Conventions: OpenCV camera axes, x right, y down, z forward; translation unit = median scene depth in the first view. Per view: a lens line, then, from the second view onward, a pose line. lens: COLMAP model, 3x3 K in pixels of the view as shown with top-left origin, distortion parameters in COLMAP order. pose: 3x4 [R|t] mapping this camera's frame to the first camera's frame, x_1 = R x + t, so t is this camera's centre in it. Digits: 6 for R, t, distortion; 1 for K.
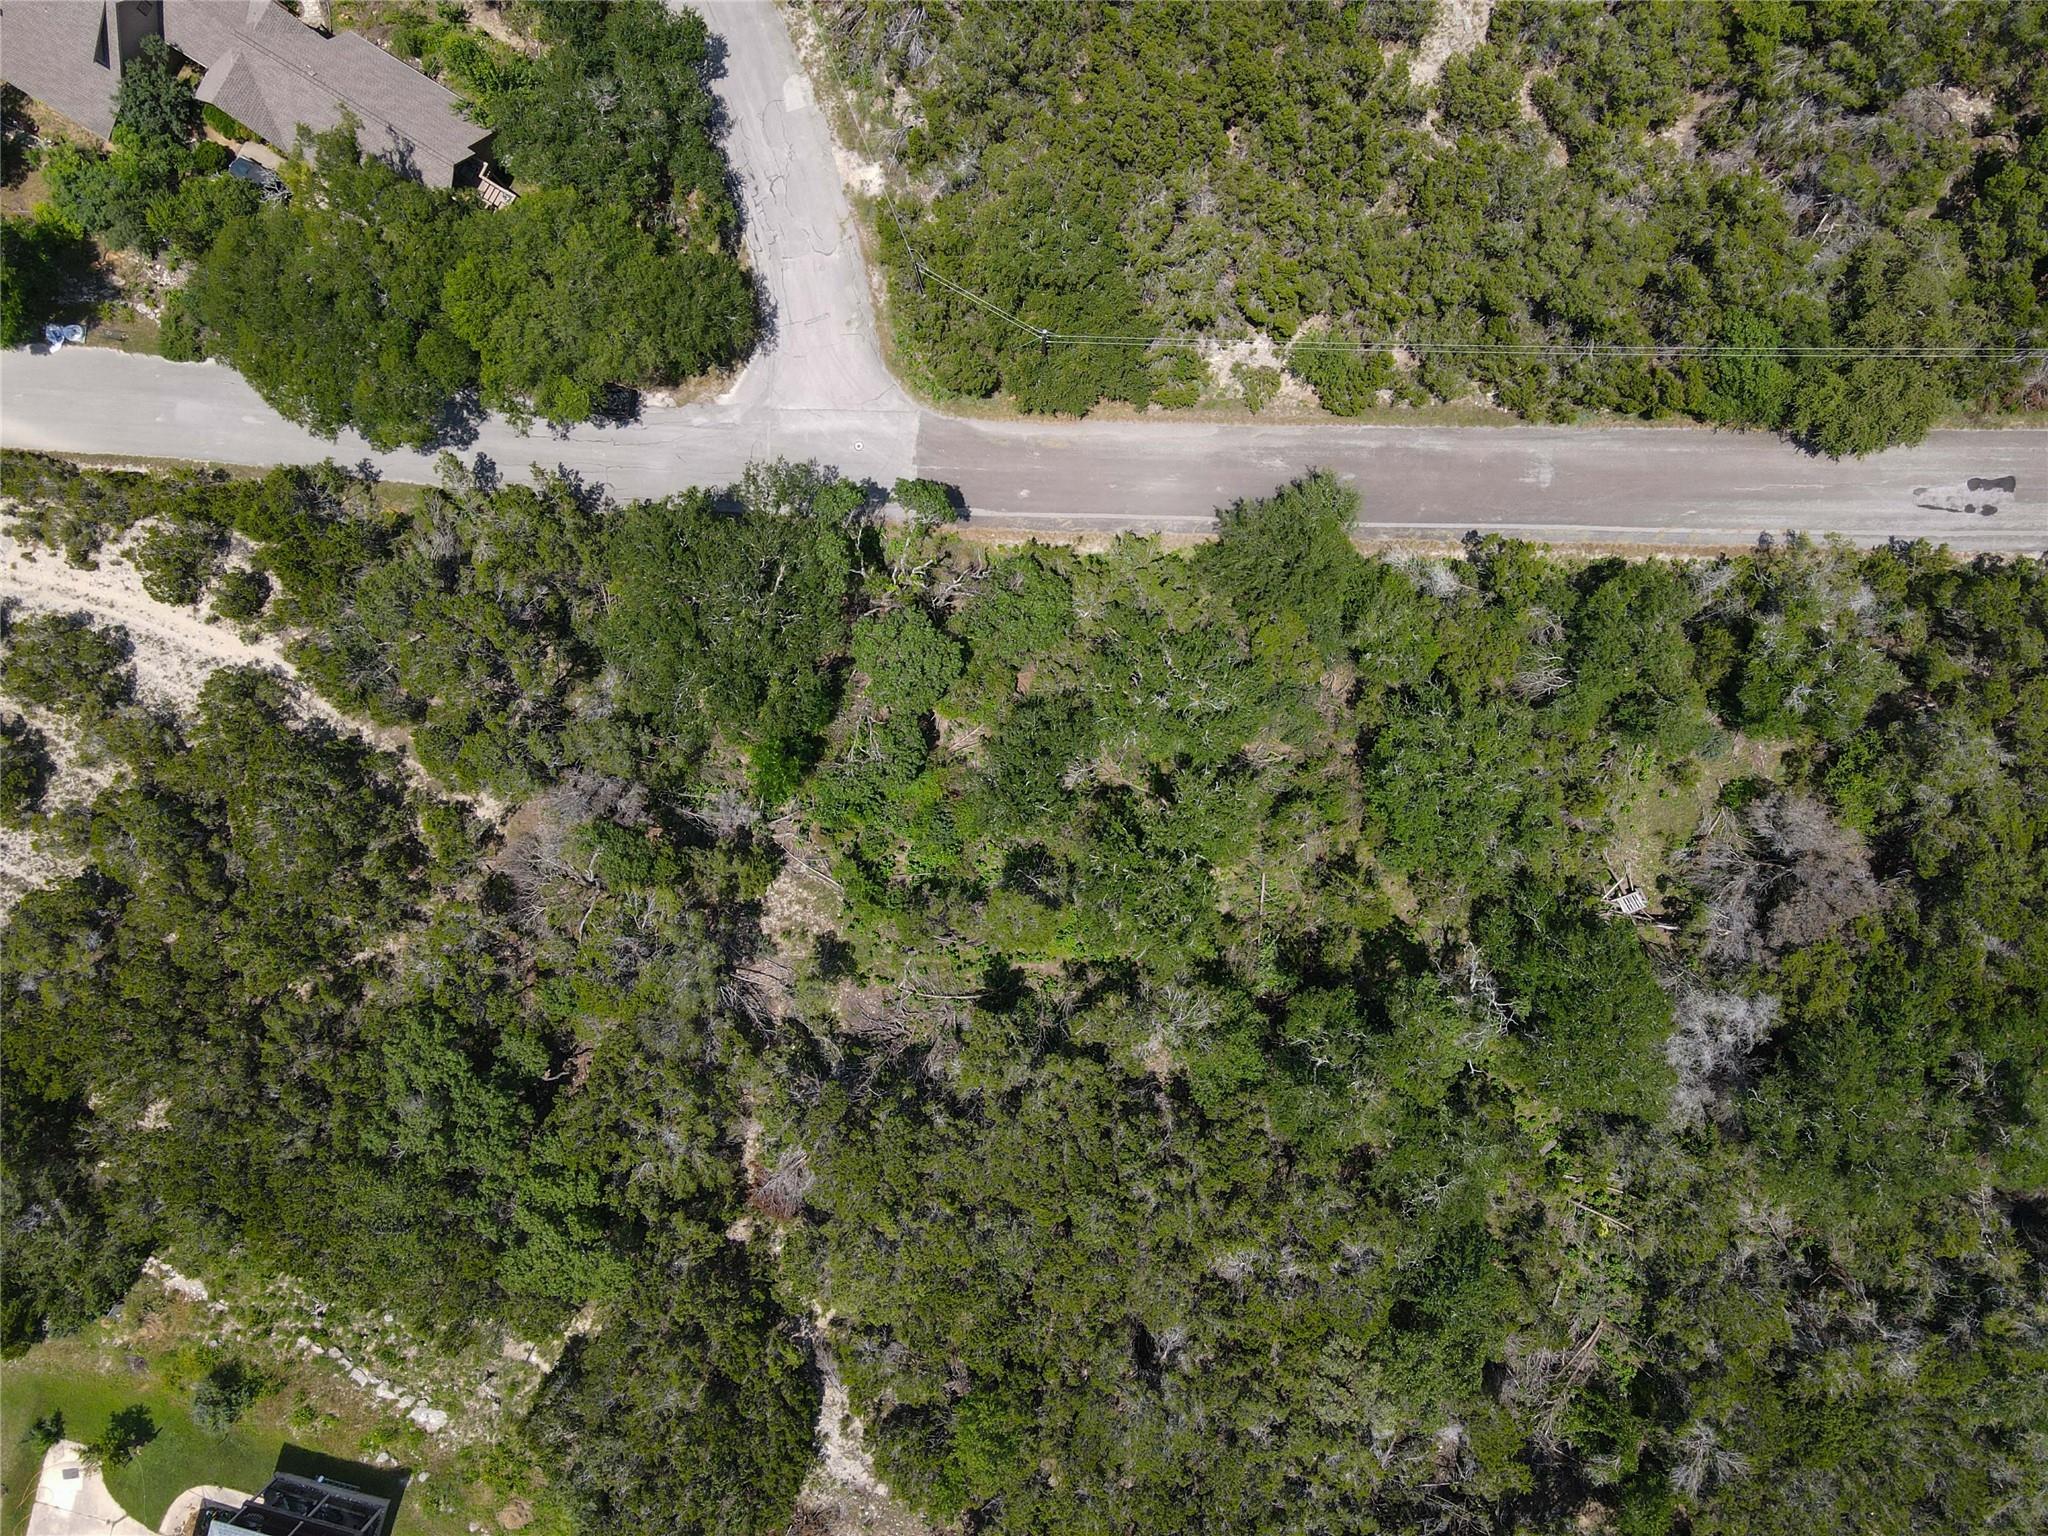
lens RADIAL K [[1511.9, 0, 1014.2], [0, 1511.9, 765.4], [0, 0, 1]] dist [0.011121, 0.014040]
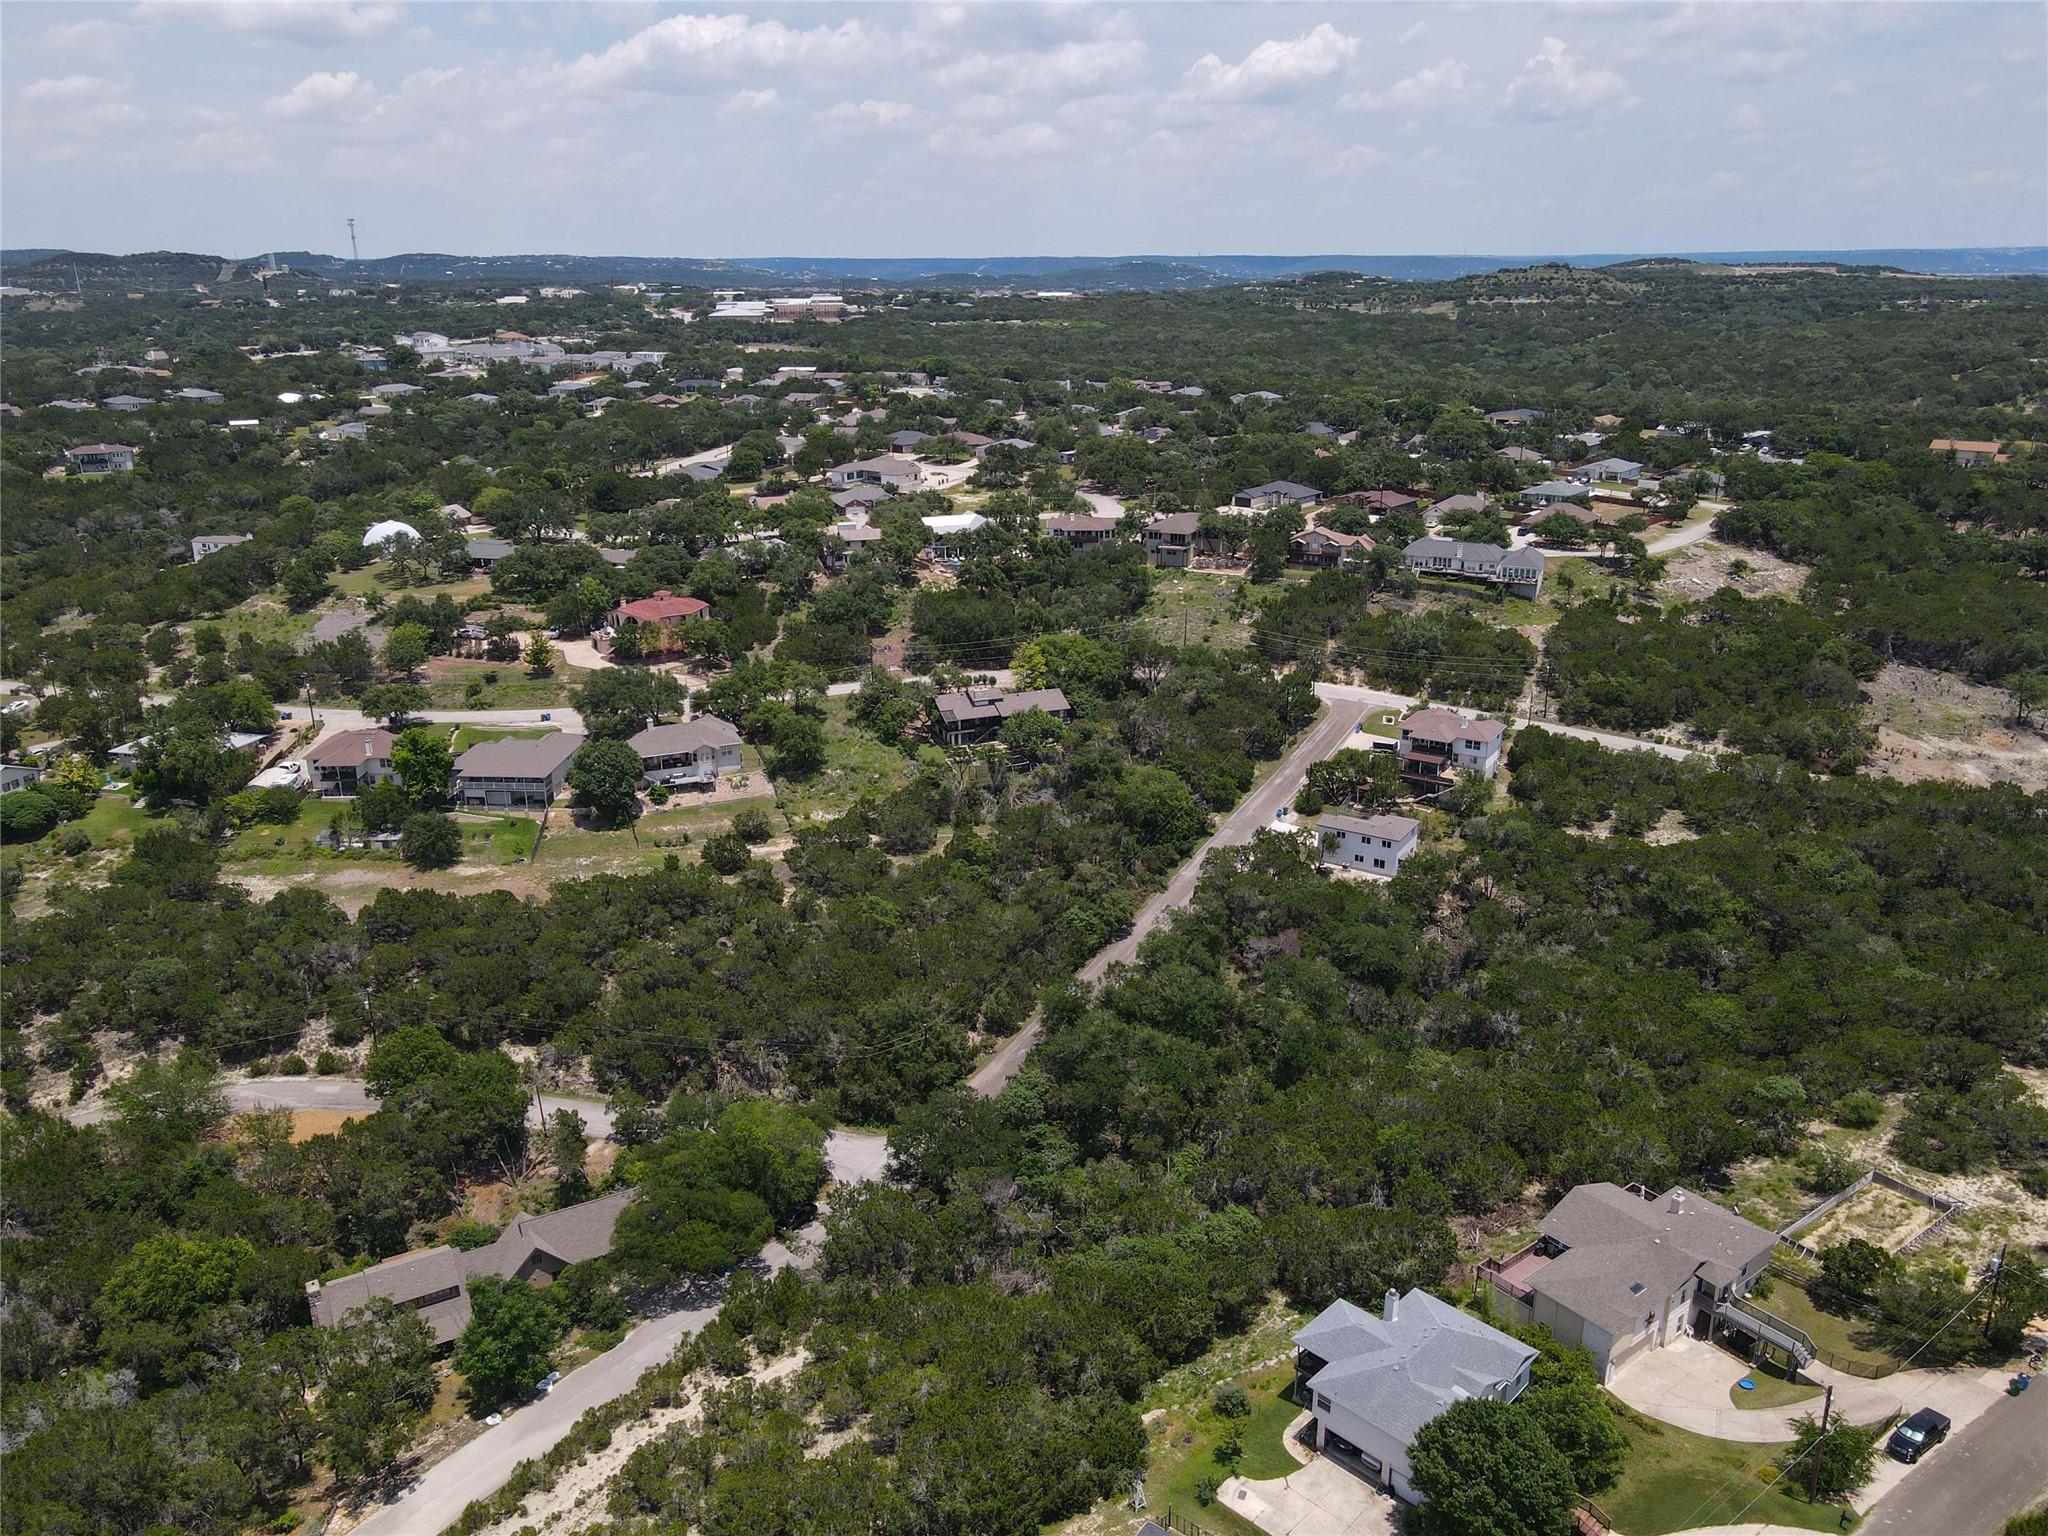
lens RADIAL K [[1513.6, 0, 1013.5], [0, 1513.6, 764.7], [0, 0, 1]] dist [0.002729, 0.034452]
pose [[0.499840, -0.231676, 0.834558, -1.667811], [0.866085, 0.125280, -0.483944, 0.846994], [0.007565, 0.964692, 0.263270, 0.024225]]
